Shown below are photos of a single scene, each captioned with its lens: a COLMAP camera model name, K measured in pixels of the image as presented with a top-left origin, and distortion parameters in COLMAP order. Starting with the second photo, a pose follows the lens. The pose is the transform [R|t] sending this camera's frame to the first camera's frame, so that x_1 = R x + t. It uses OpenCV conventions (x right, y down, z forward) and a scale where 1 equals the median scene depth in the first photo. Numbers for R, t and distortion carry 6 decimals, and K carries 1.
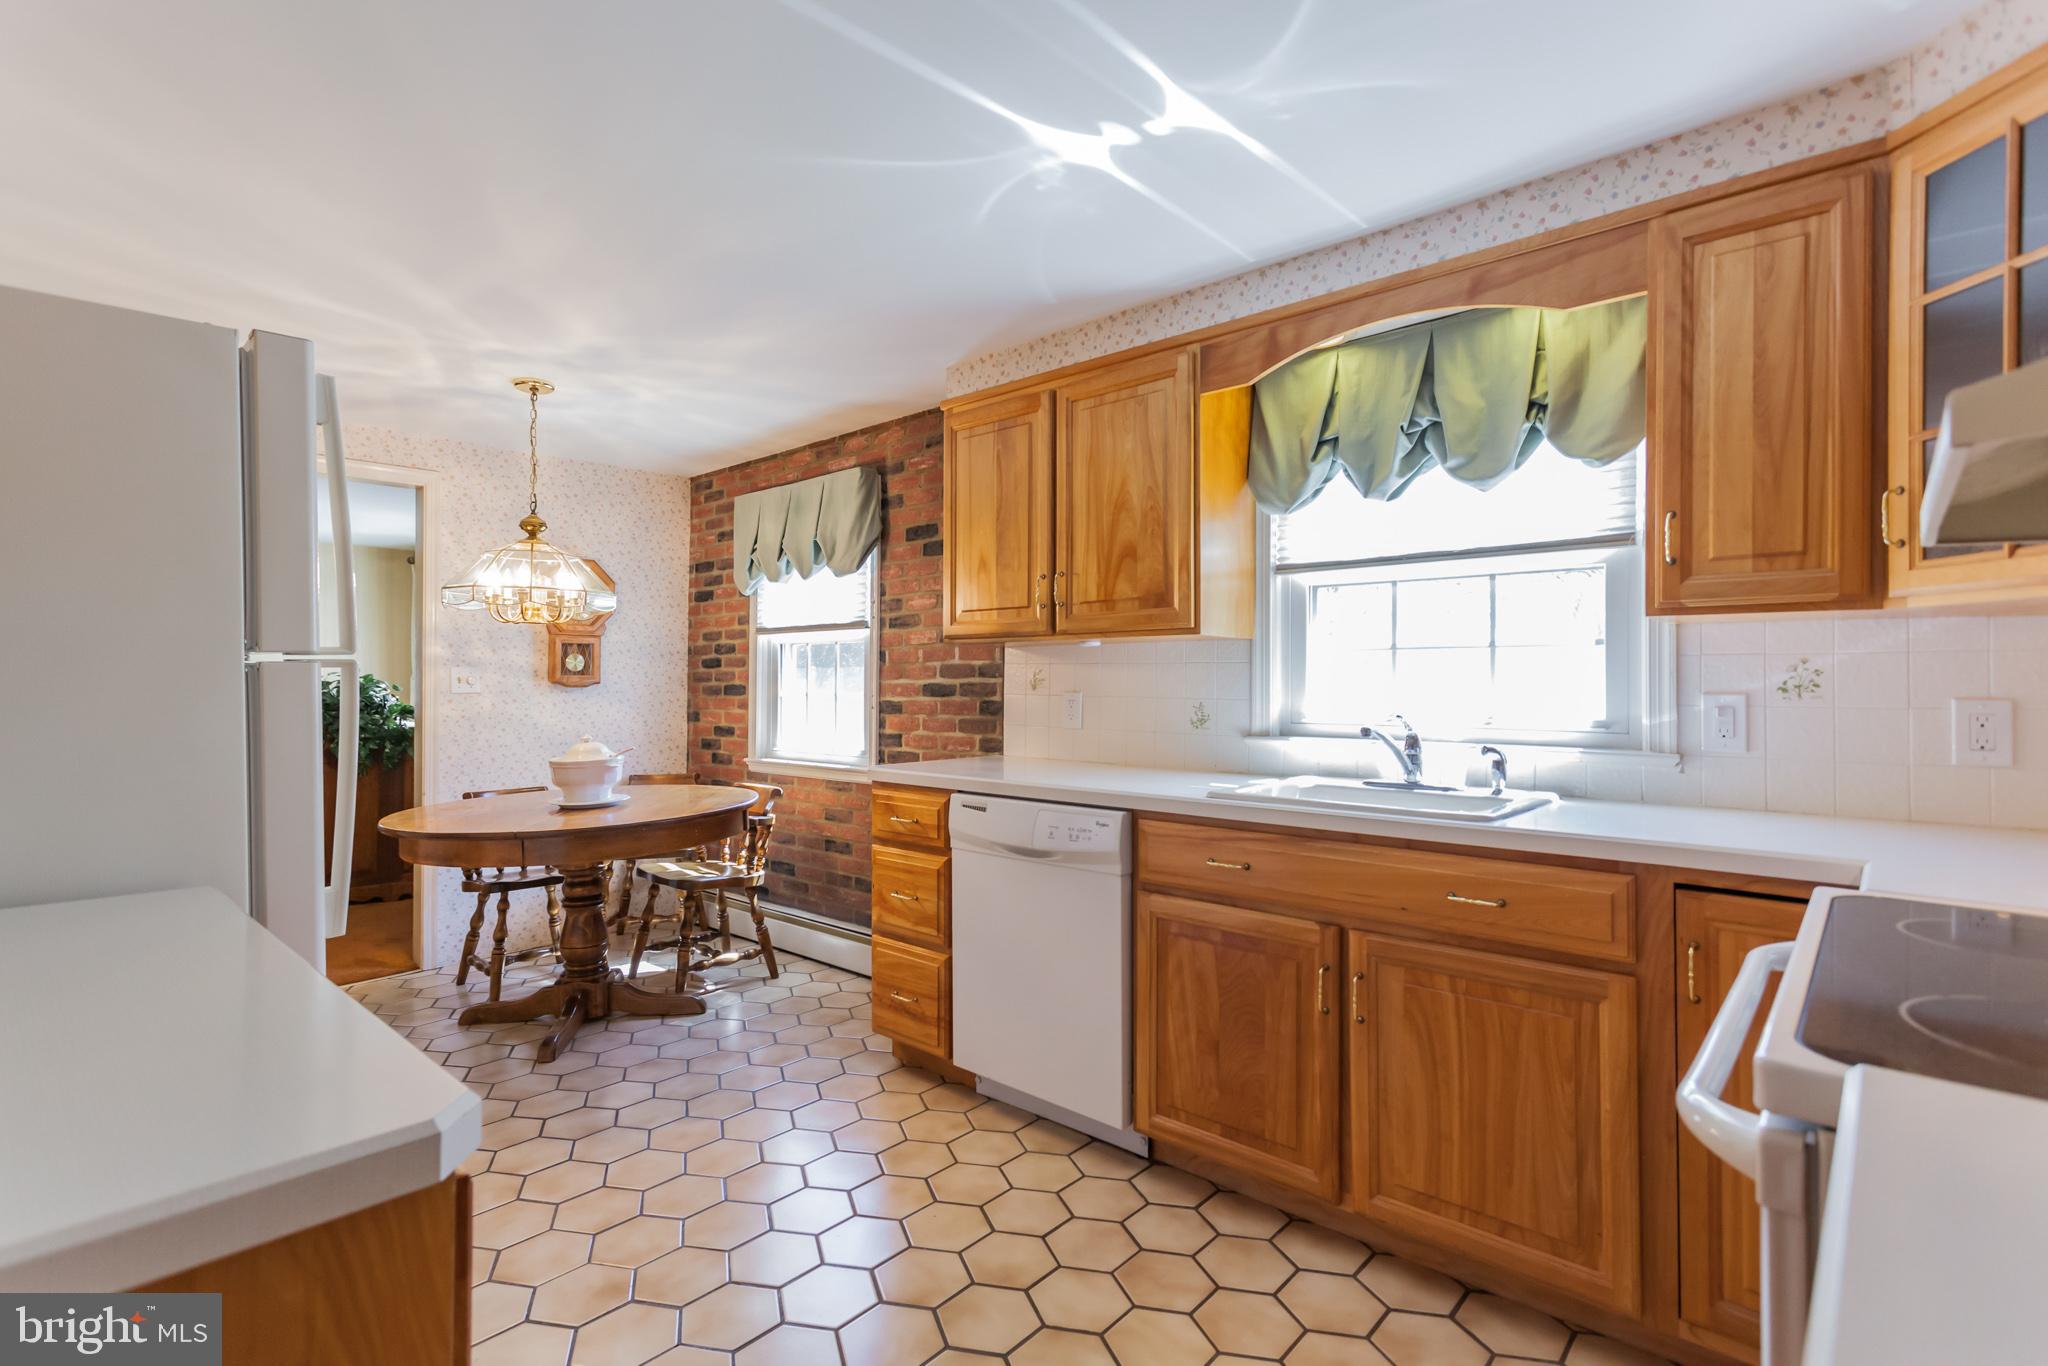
lens RADIAL K [[973.3, 0, 1031.4], [0, 973.3, 681.2], [0, 0, 1]] dist [0.004062, 0.004627]
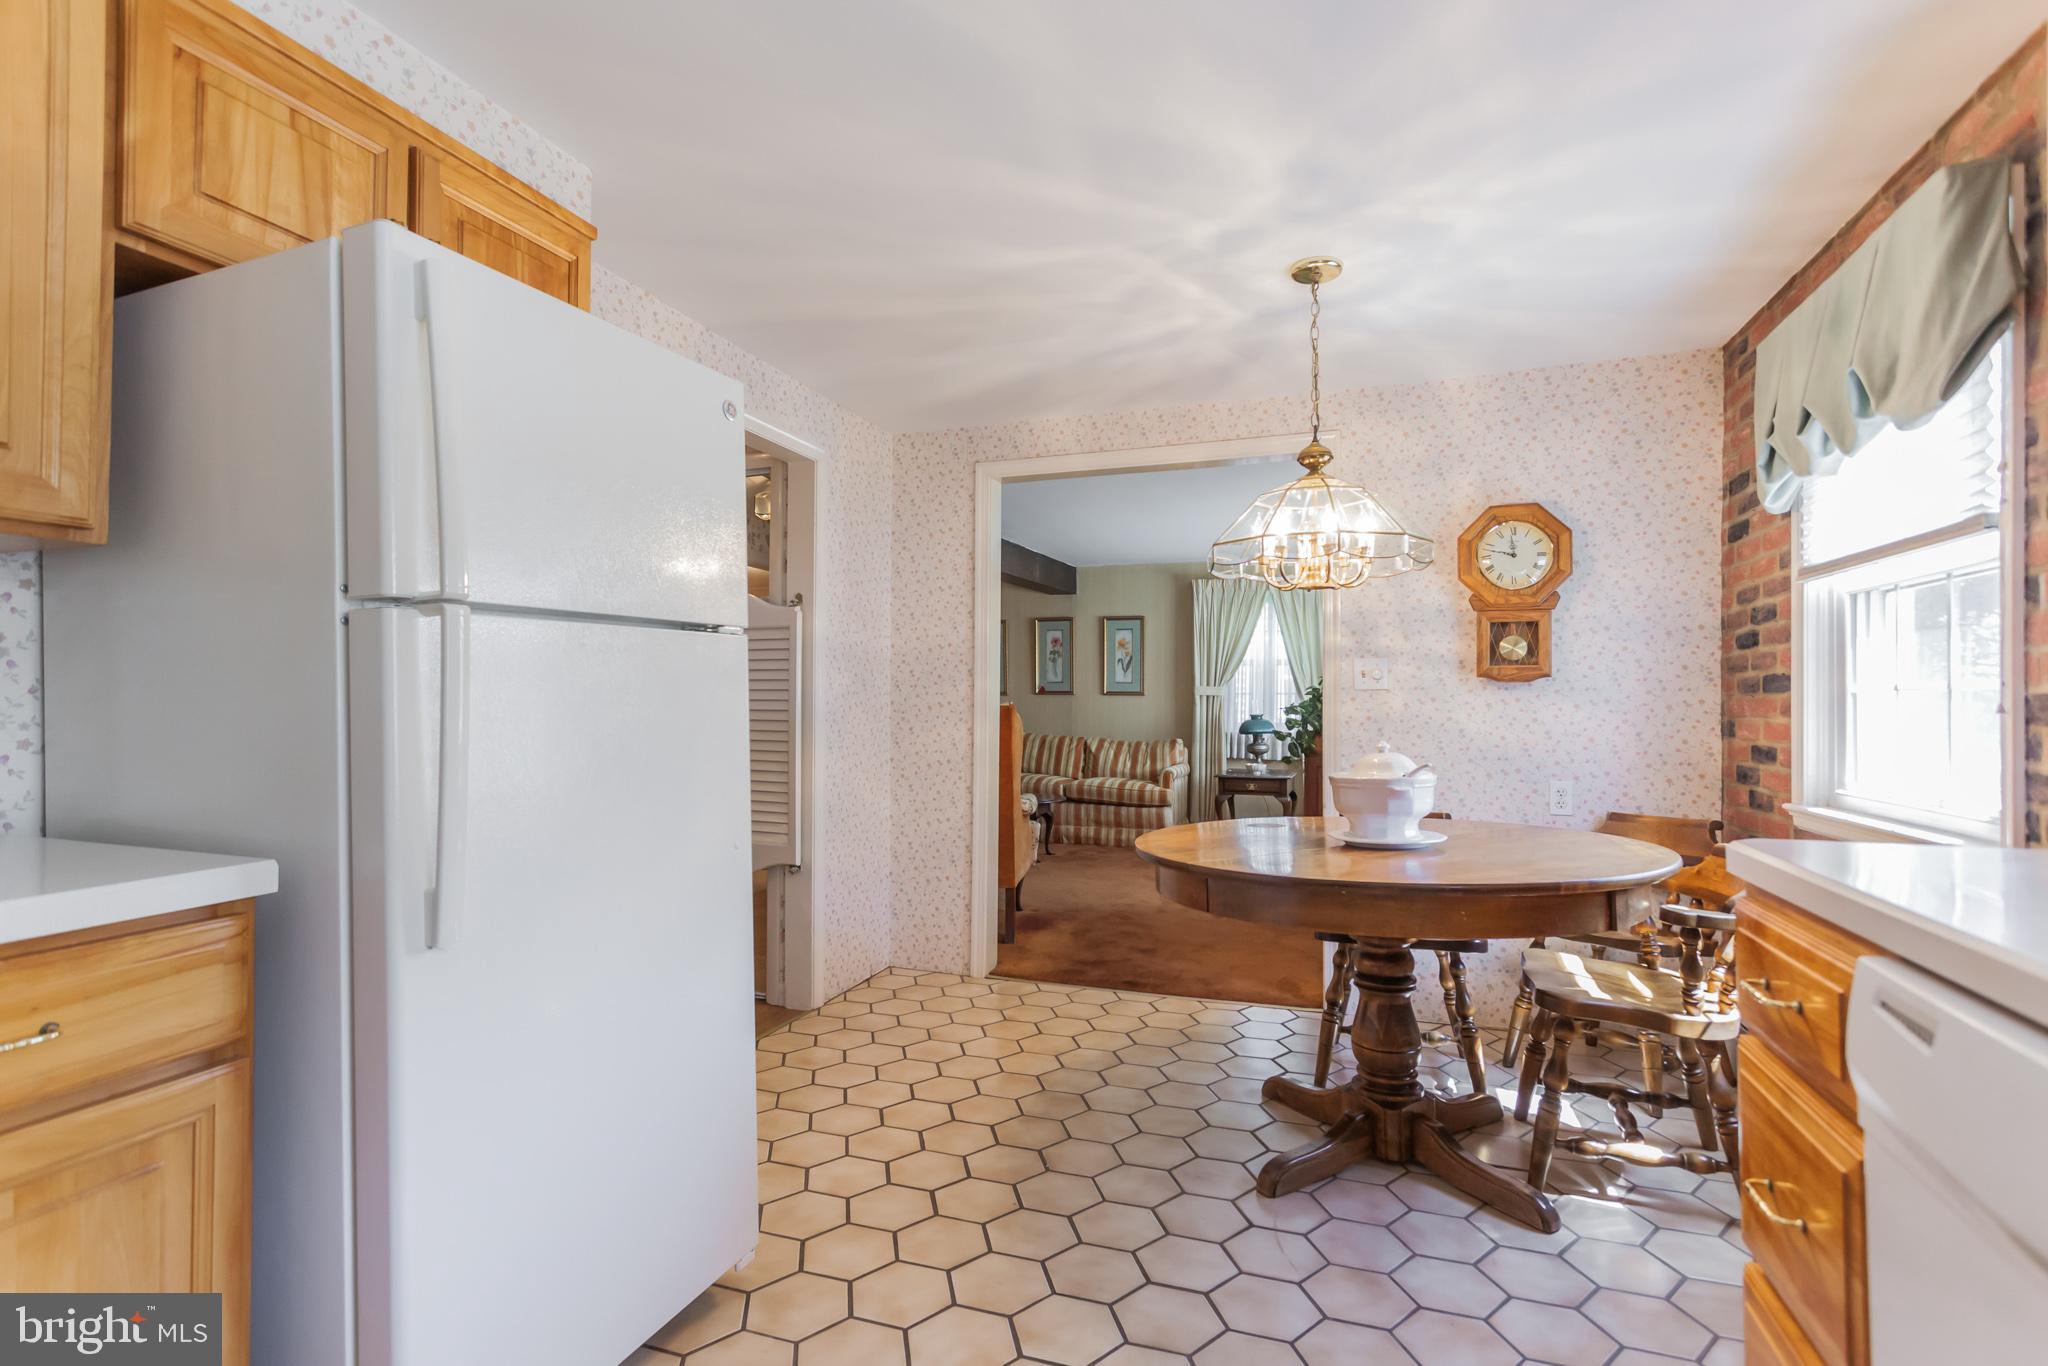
lens RADIAL K [[973.3, 0, 1017.9], [0, 973.3, 686.0], [0, 0, 1]] dist [0.004062, 0.004627]
pose [[0.363845, -0.014539, -0.931346, 0.074332], [0.000829, 0.999883, -0.015285, 0.020136], [0.931459, 0.004790, 0.363815, 0.395056]]
